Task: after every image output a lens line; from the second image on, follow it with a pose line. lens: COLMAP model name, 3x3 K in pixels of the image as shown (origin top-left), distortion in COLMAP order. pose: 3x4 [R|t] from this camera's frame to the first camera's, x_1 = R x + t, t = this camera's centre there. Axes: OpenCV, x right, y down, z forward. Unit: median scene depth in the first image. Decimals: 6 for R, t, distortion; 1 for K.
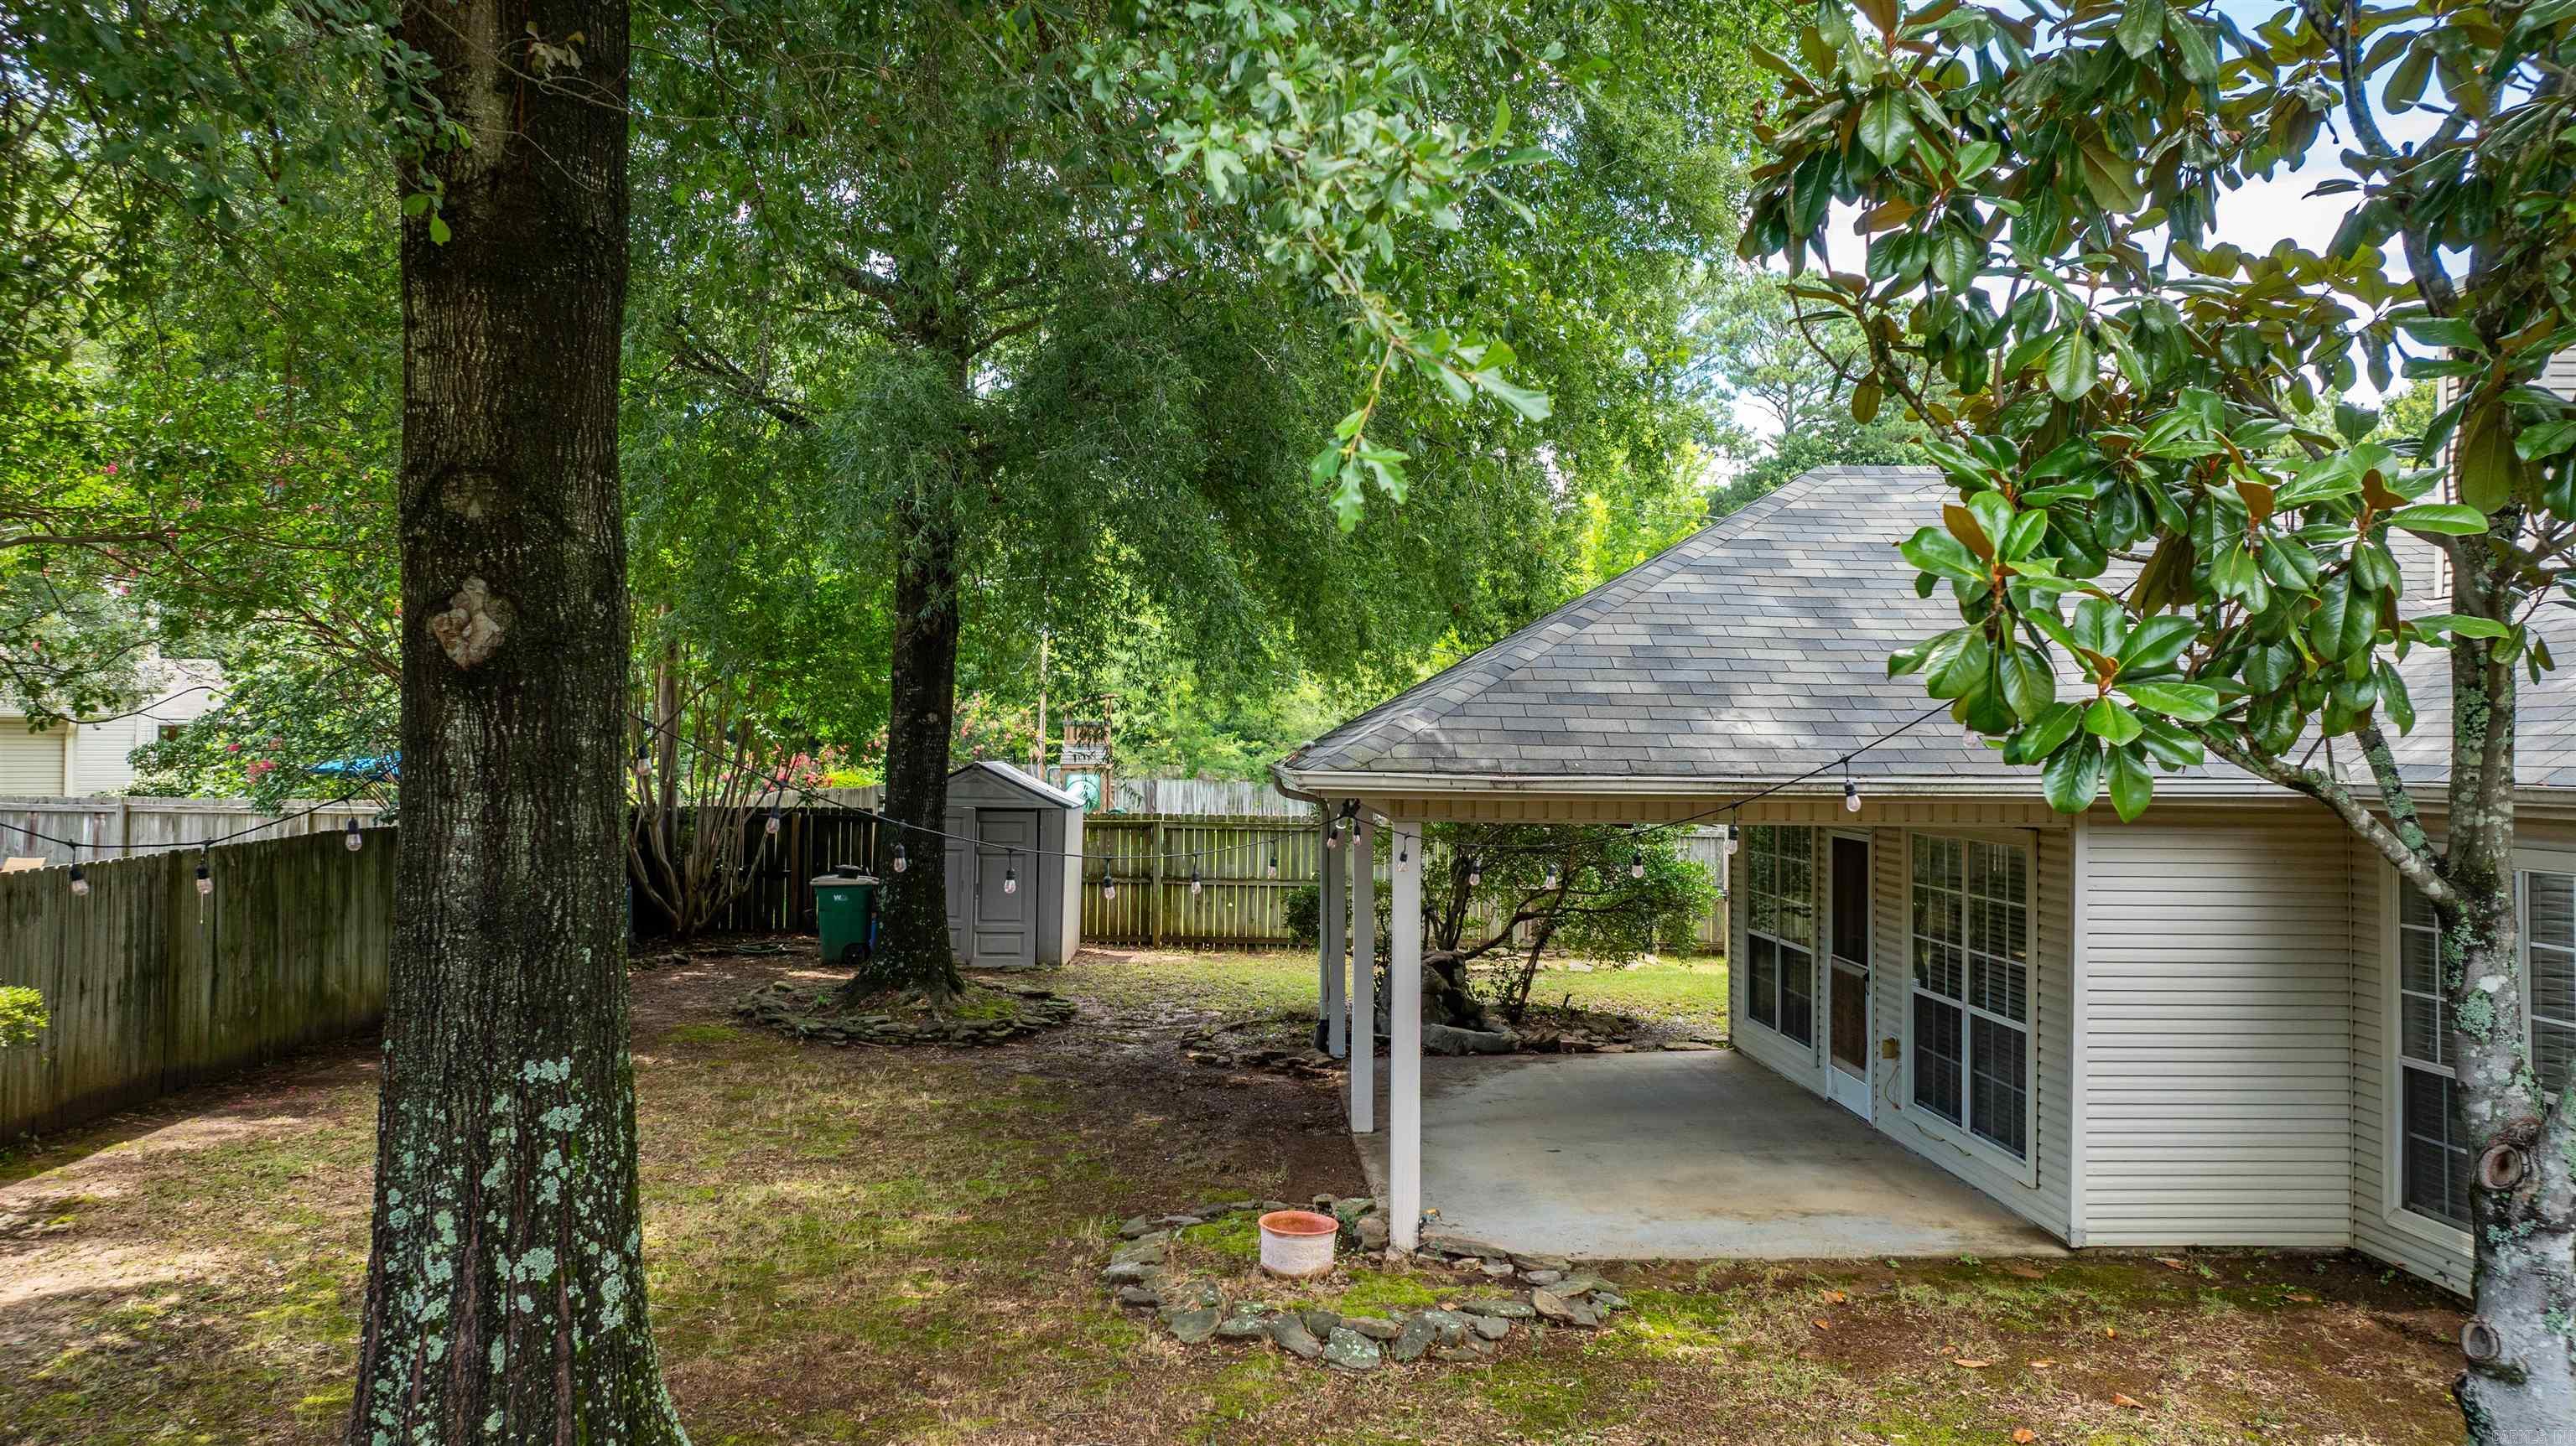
lens RADIAL K [[1804.9, 0, 1289.6], [0, 1804.9, 729.3], [0, 0, 1]] dist [-0.023397, 0.014434]
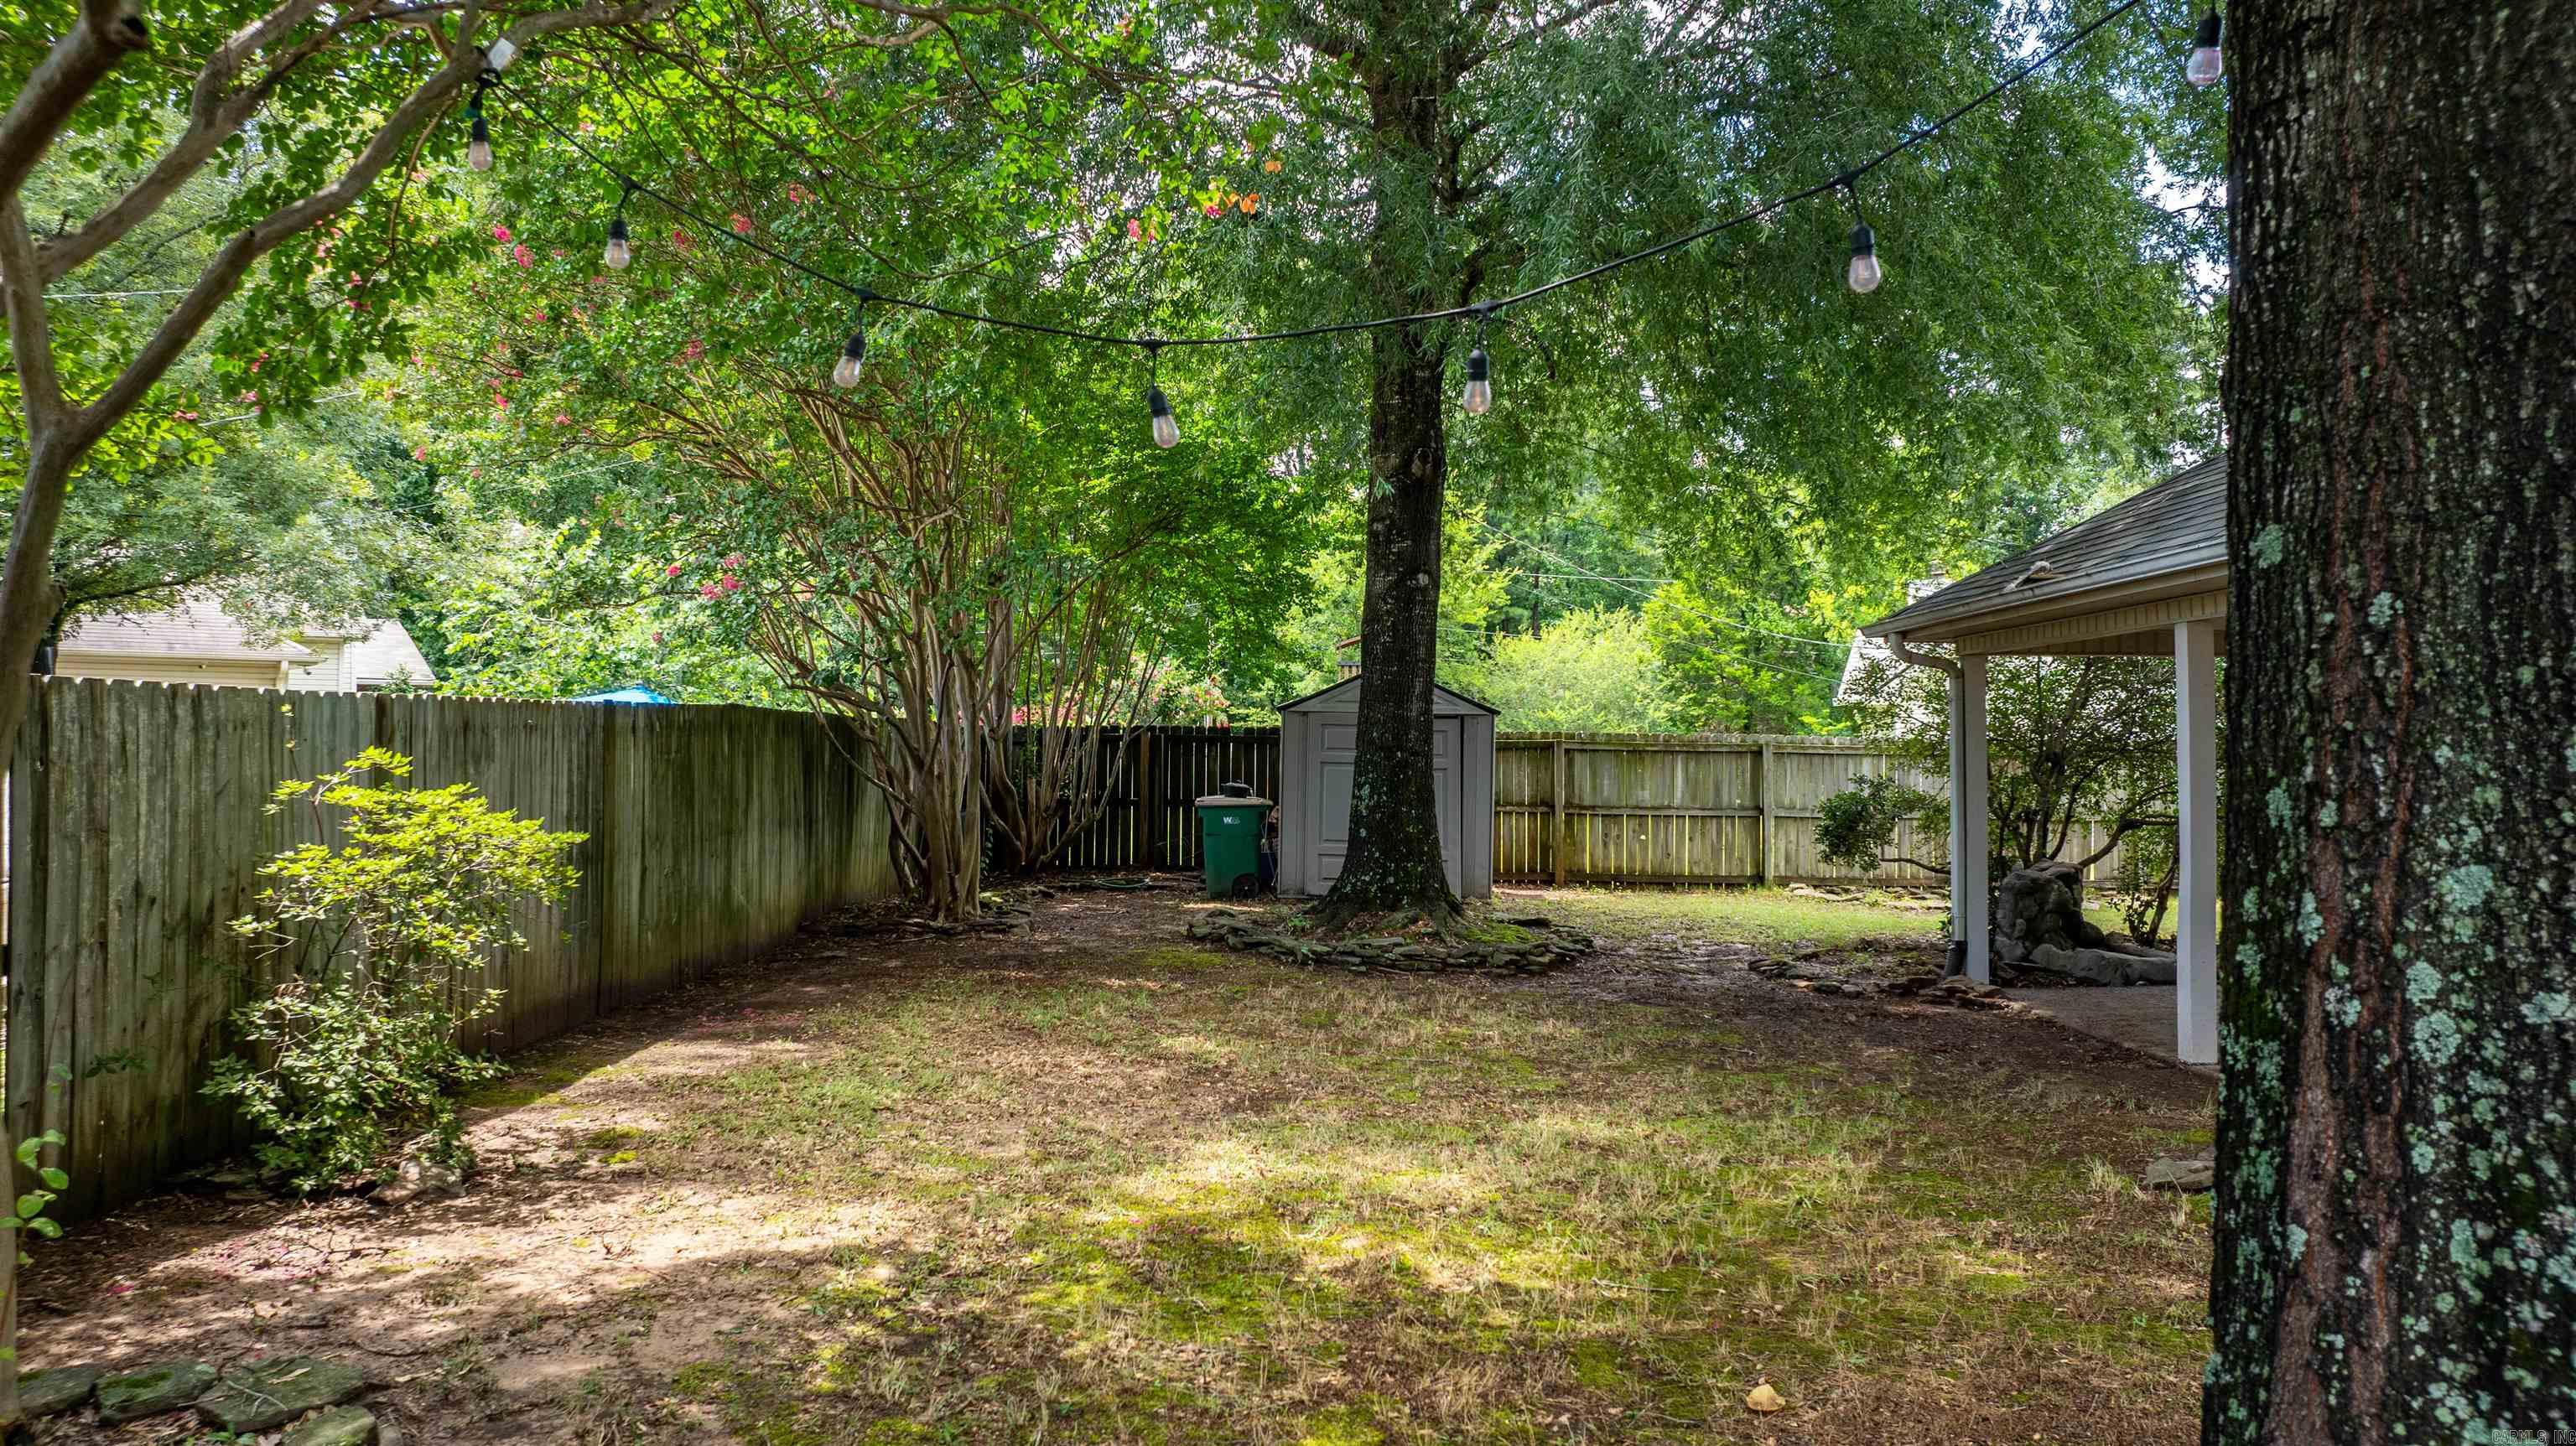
lens RADIAL K [[1804.9, 0, 1283.1], [0, 1804.9, 721.5], [0, 0, 1]] dist [-0.023397, 0.014434]
pose [[0.998634, -0.005029, -0.052002, -0.223971], [0.004831, 0.999981, -0.003941, 0.062411], [0.052020, 0.003685, 0.998639, 0.181445]]
